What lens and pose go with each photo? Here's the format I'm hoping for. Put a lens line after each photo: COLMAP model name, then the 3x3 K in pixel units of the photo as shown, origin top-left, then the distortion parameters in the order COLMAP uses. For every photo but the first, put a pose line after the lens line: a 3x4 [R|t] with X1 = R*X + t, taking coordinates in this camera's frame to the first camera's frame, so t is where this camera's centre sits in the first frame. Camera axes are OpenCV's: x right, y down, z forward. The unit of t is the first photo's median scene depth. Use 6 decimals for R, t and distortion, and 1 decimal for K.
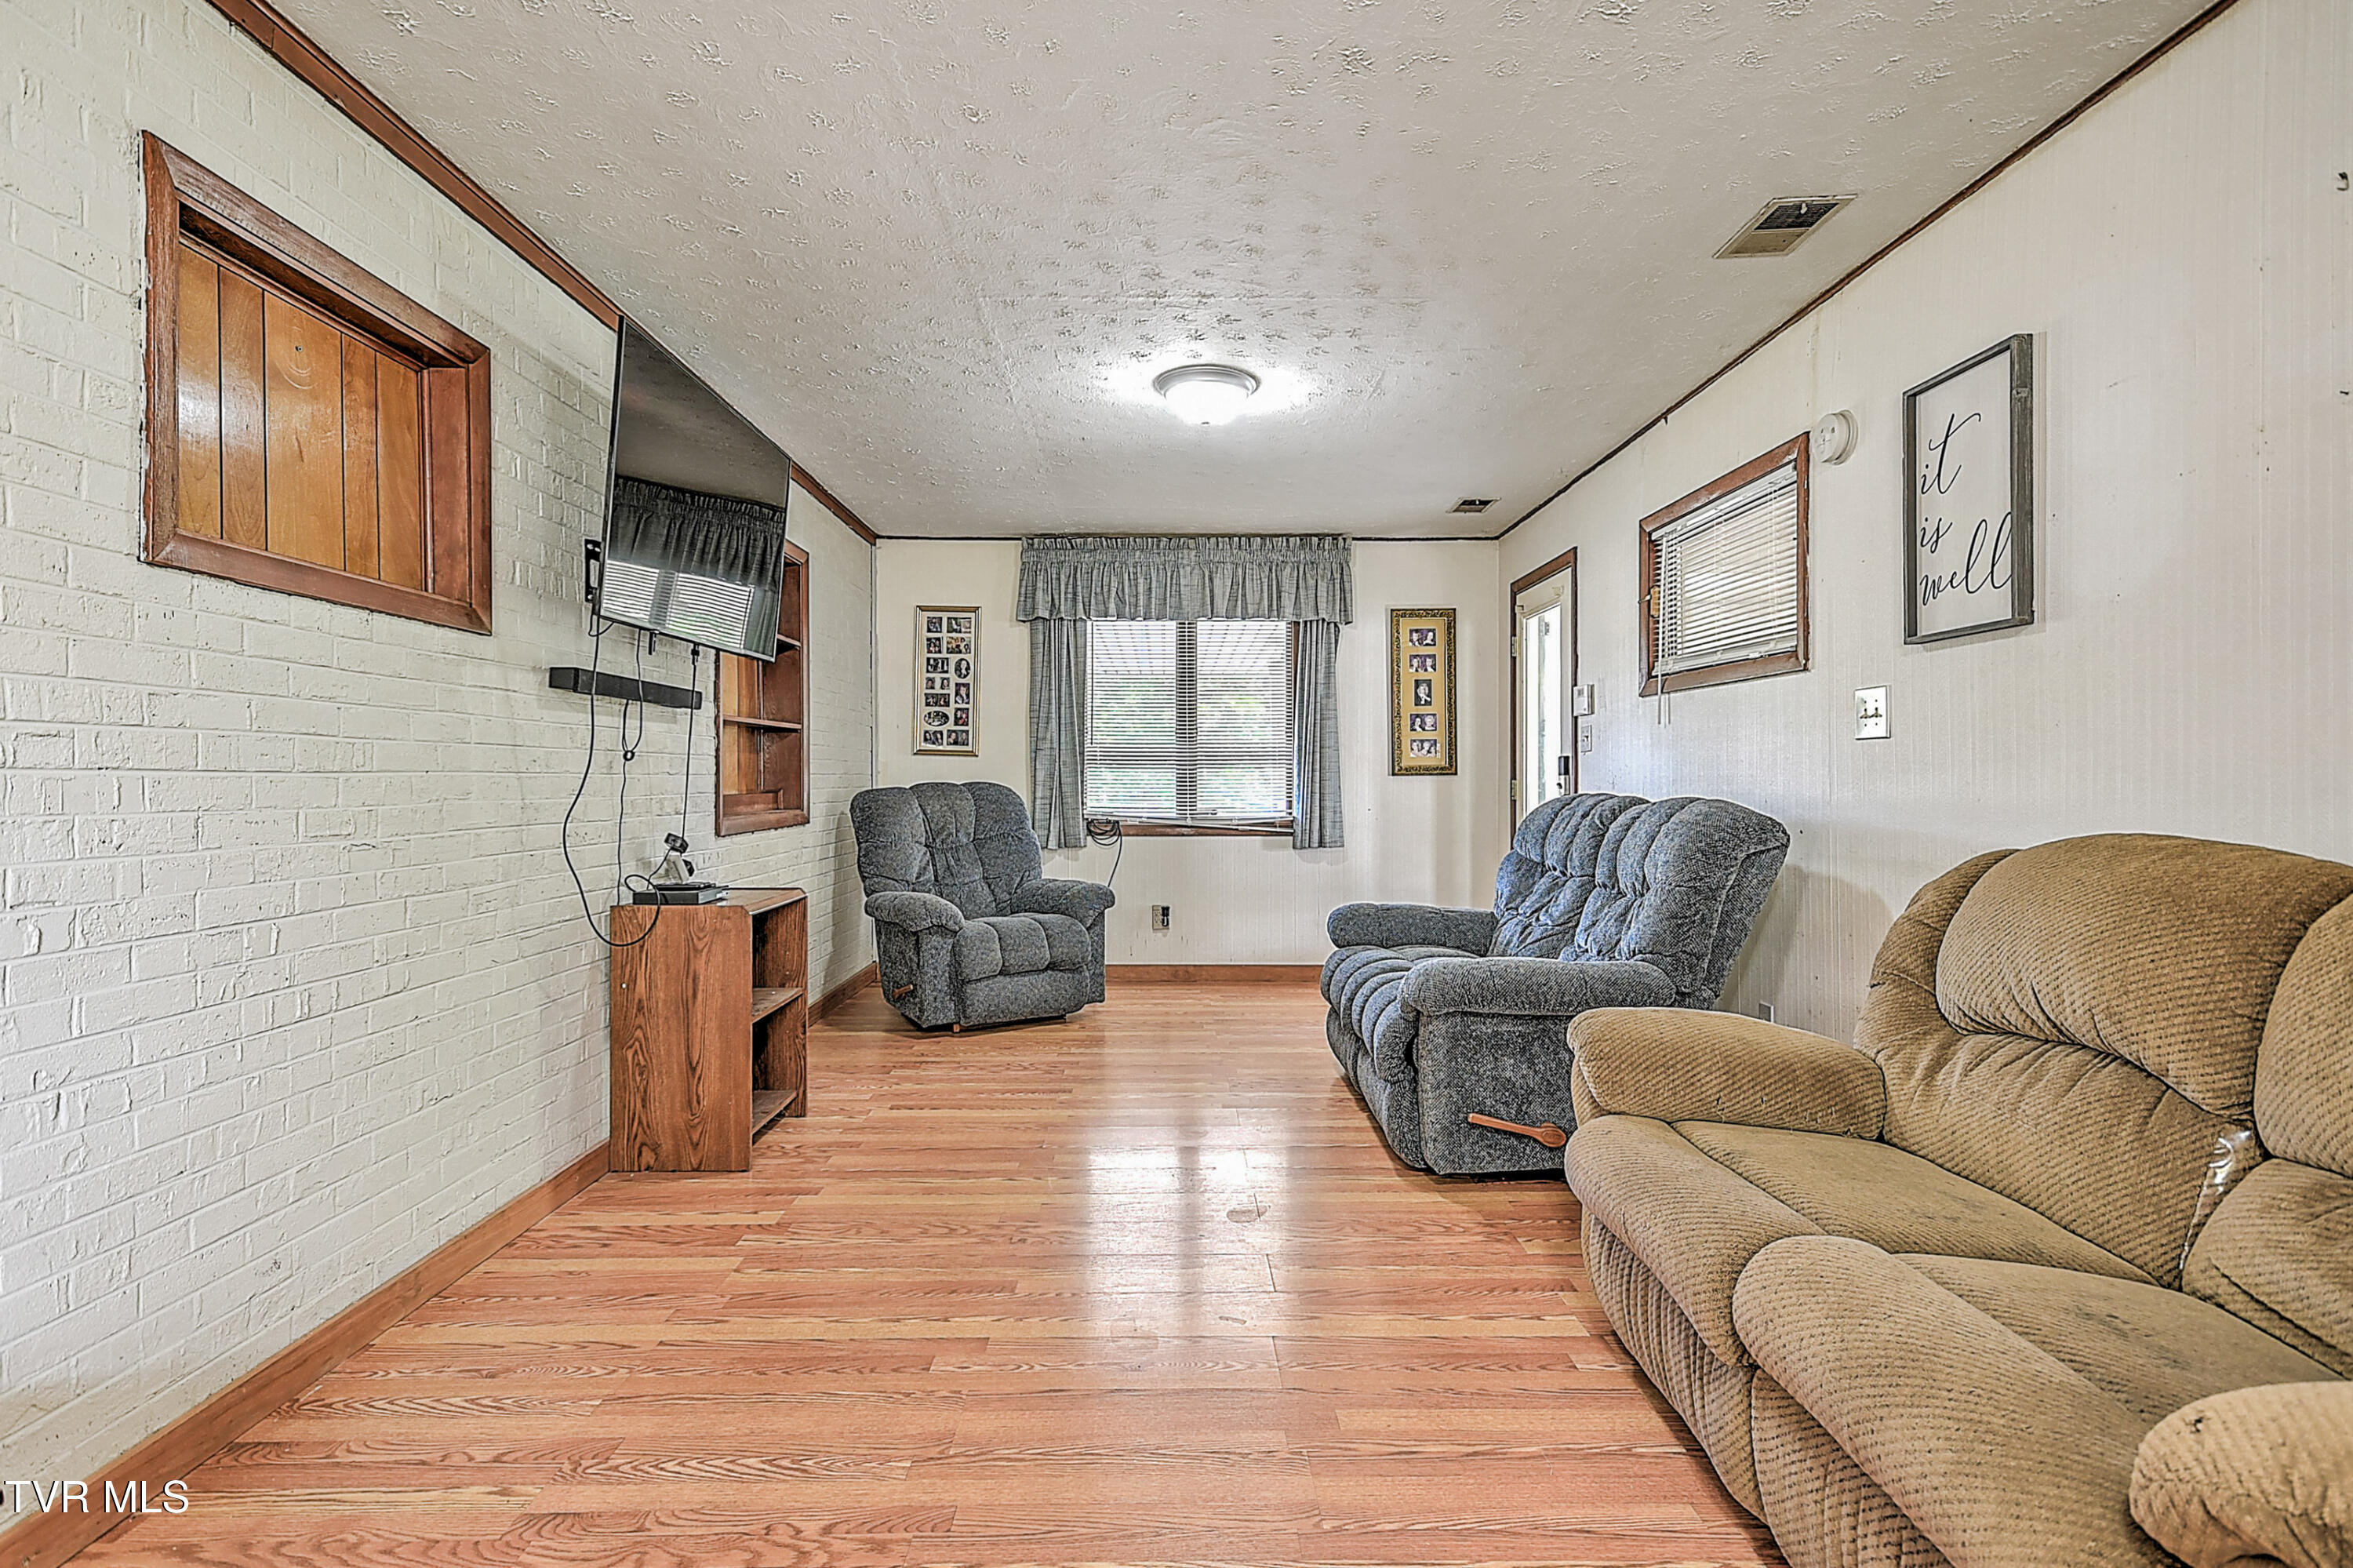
lens RADIAL K [[1131.0, 0, 1169.4], [0, 1131.0, 775.4], [0, 0, 1]] dist [0.013184, -0.000289]
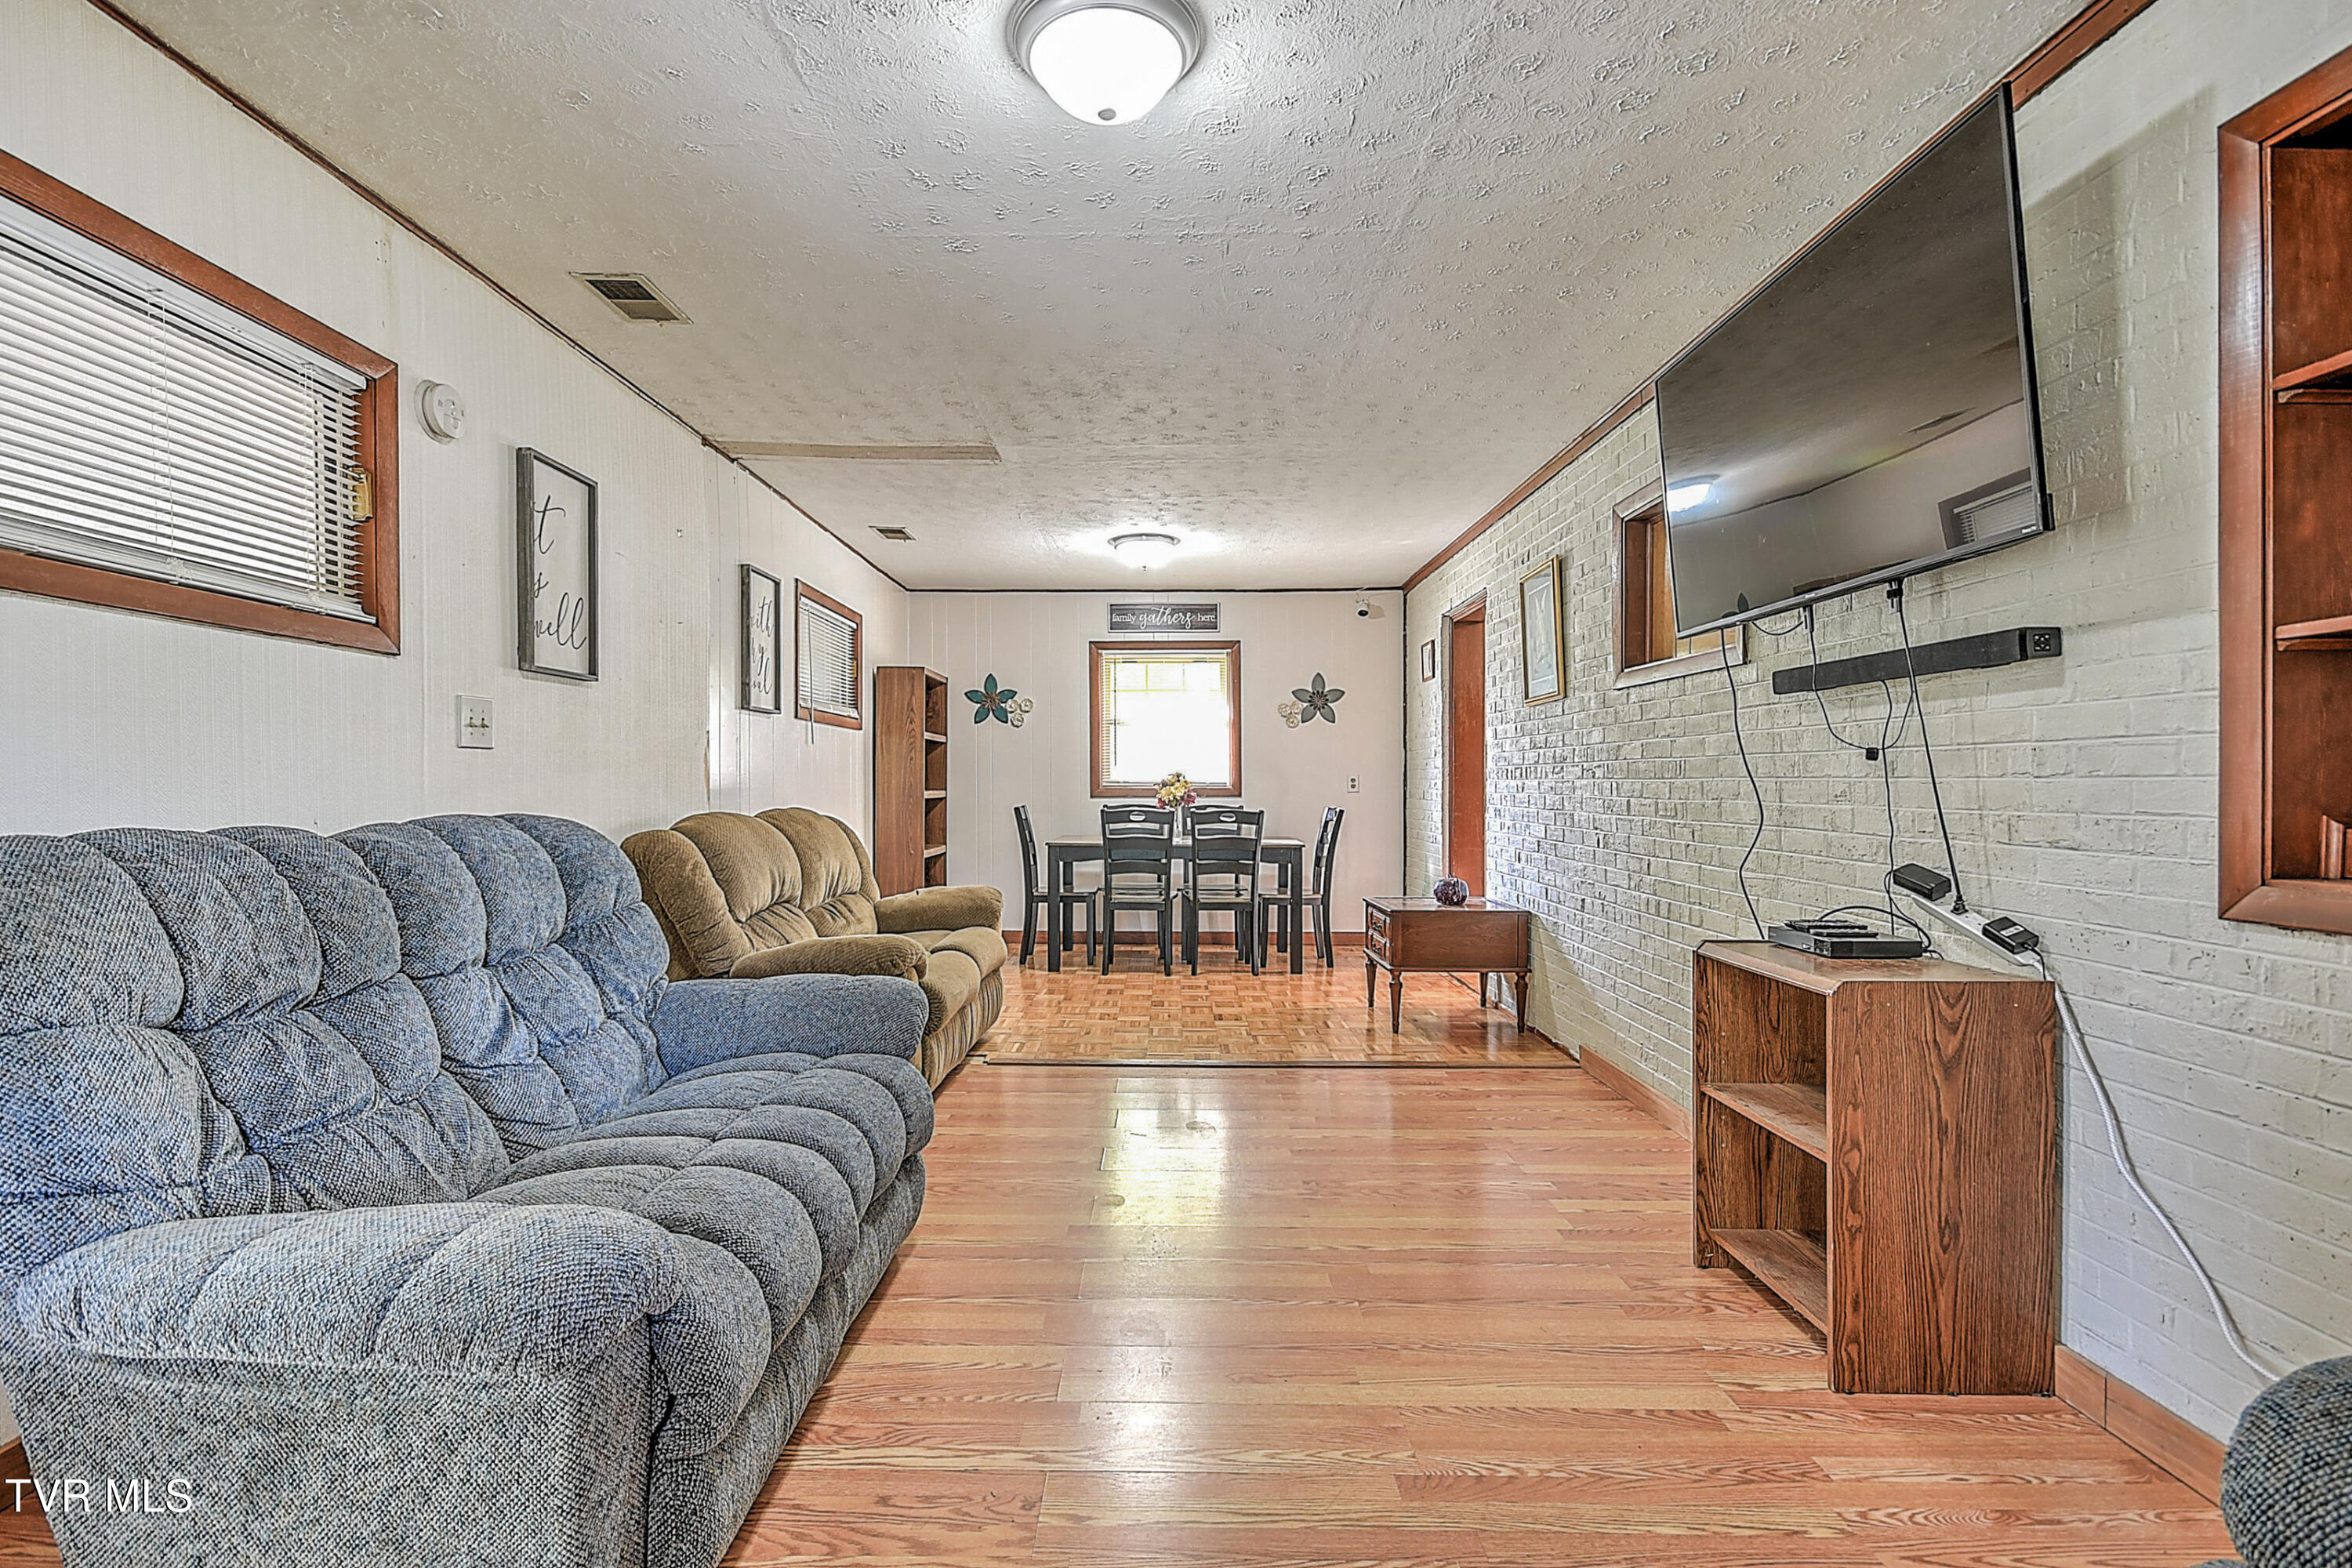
lens RADIAL K [[1080.9, 0, 1164.4], [0, 1080.9, 799.1], [0, 0, 1]] dist [0.010171, -0.009184]
pose [[-0.999964, 0.002949, 0.007986, 0.006032], [0.003092, 0.999833, 0.017987, -0.003546], [-0.007932, 0.018011, -0.999806, 2.121430]]
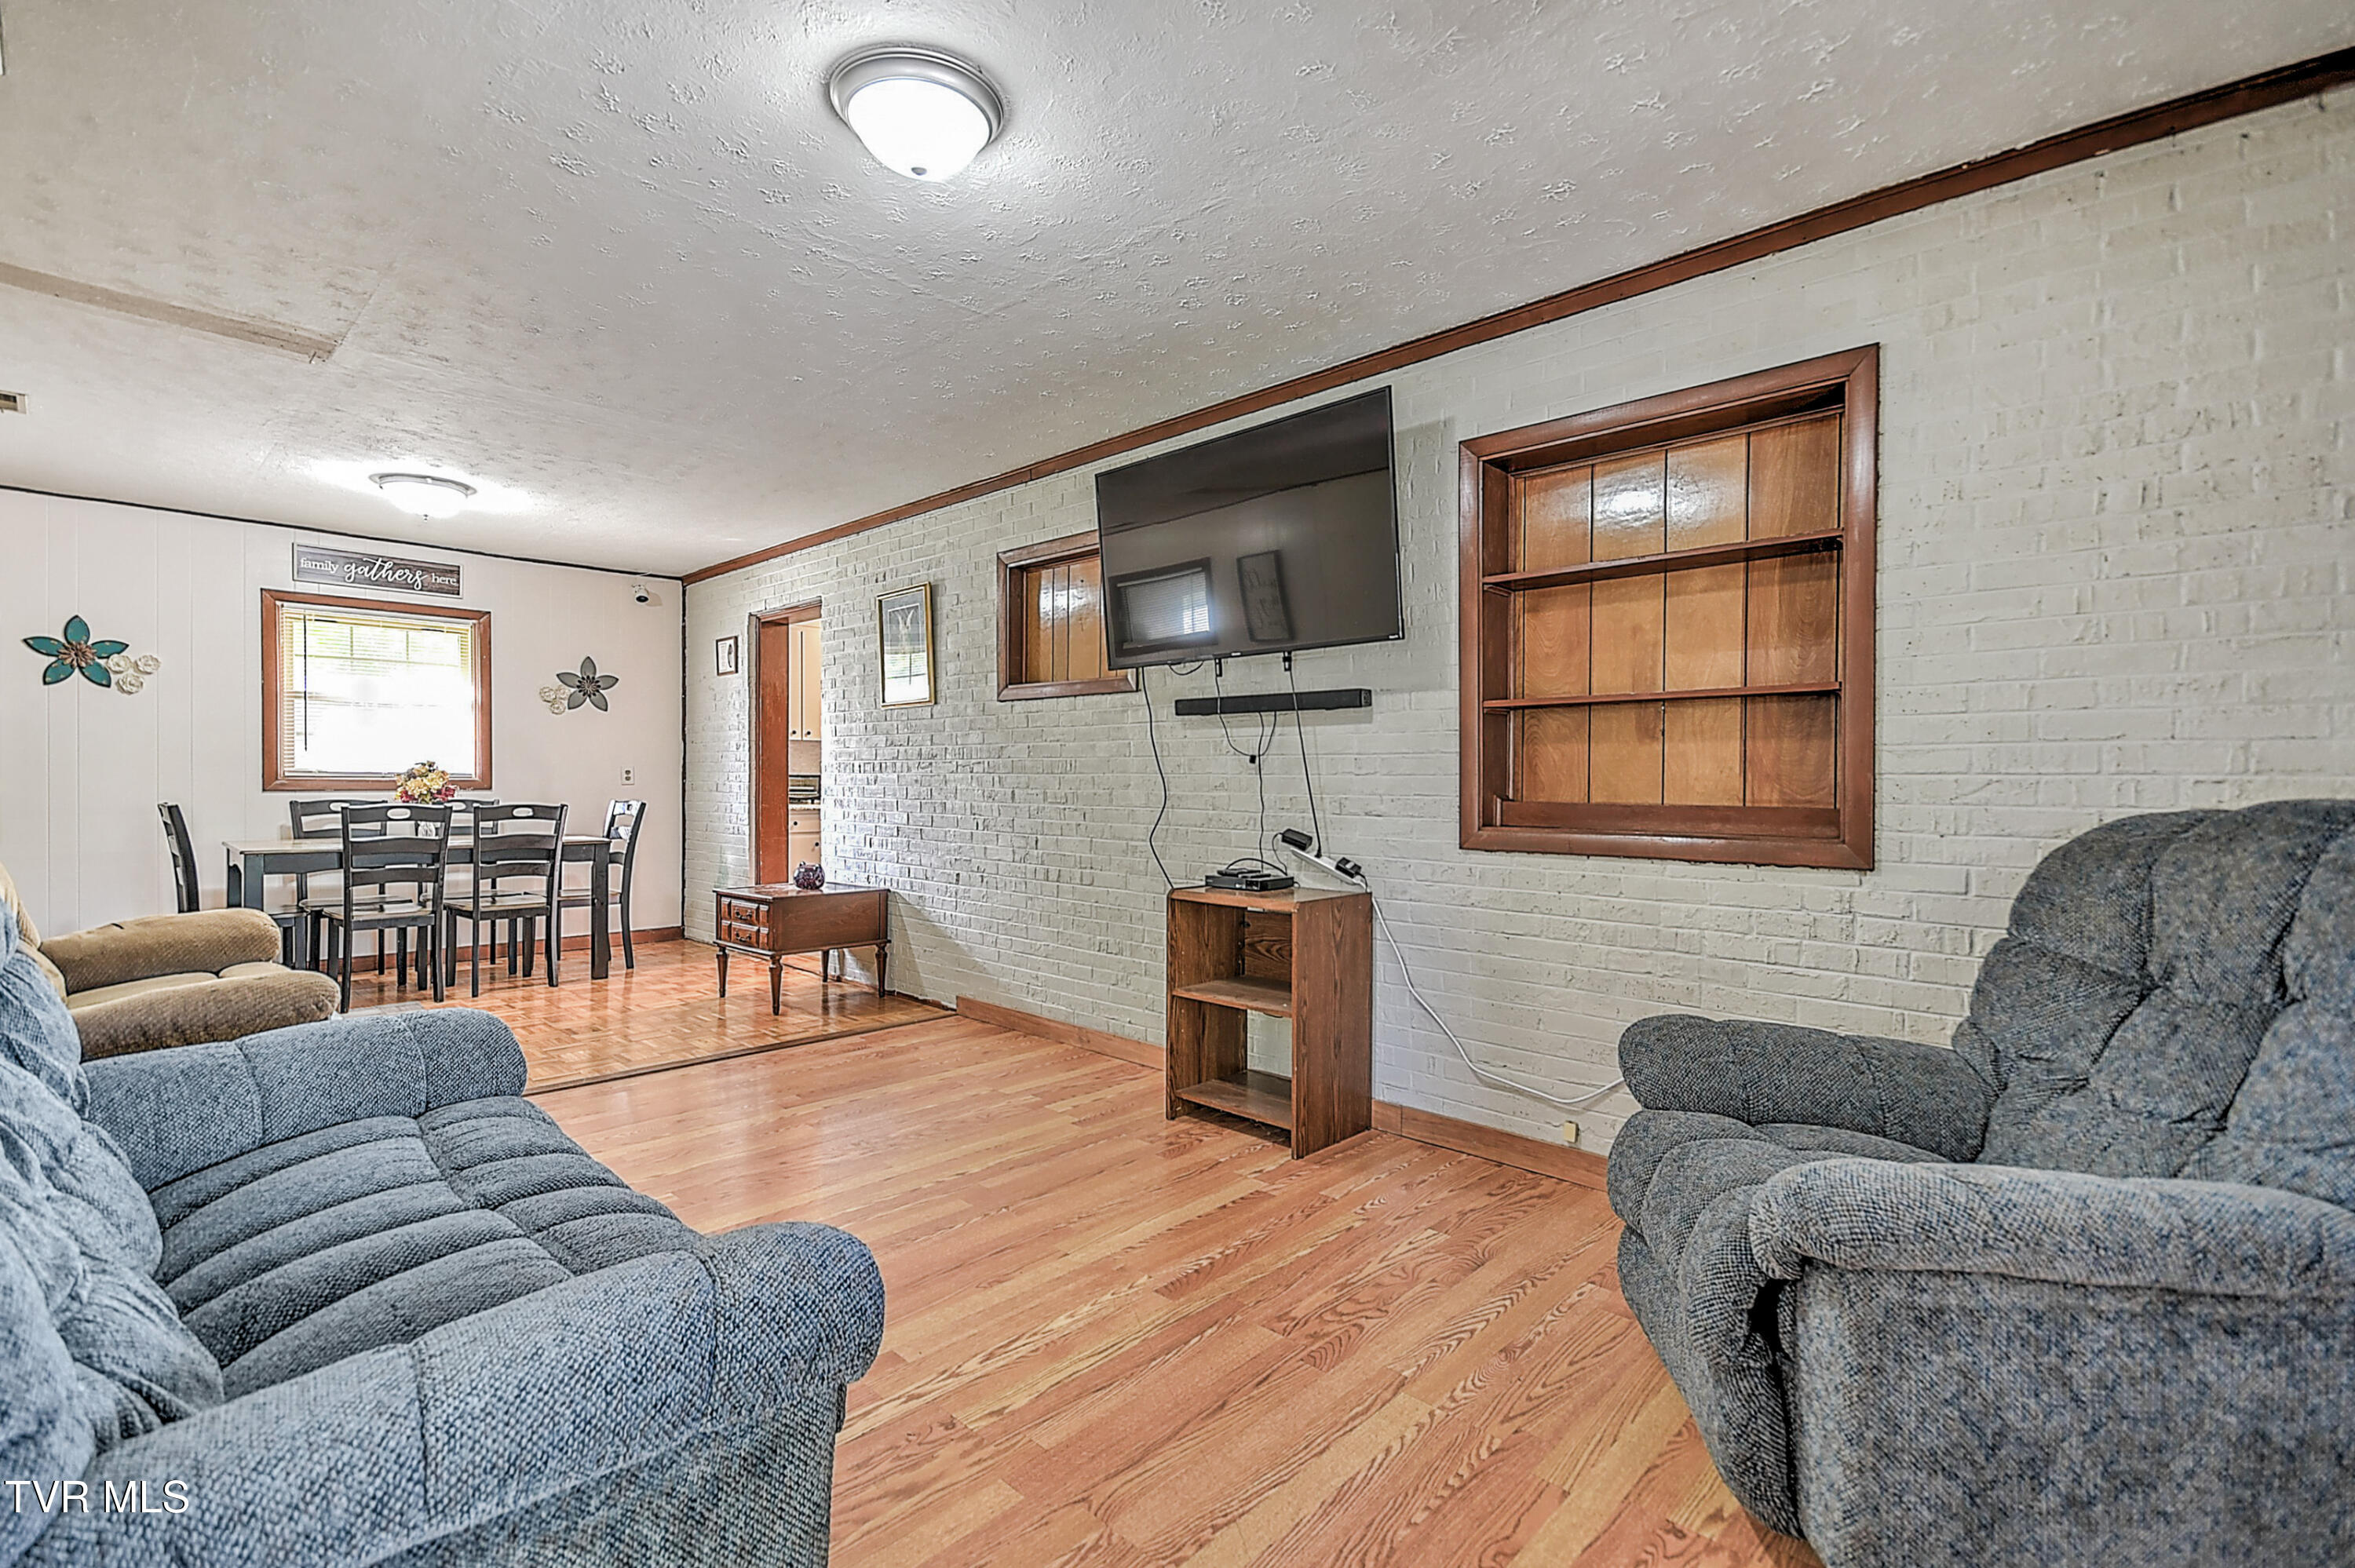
lens RADIAL K [[1038.9, 0, 1169.4], [0, 1038.9, 792.1], [0, 0, 1]] dist [-0.001256, -0.000405]
pose [[-0.689633, 0.007656, -0.724118, 0.467063], [-0.006186, 0.999845, 0.016462, -0.002115], [0.724132, 0.015832, -0.689479, 2.058092]]
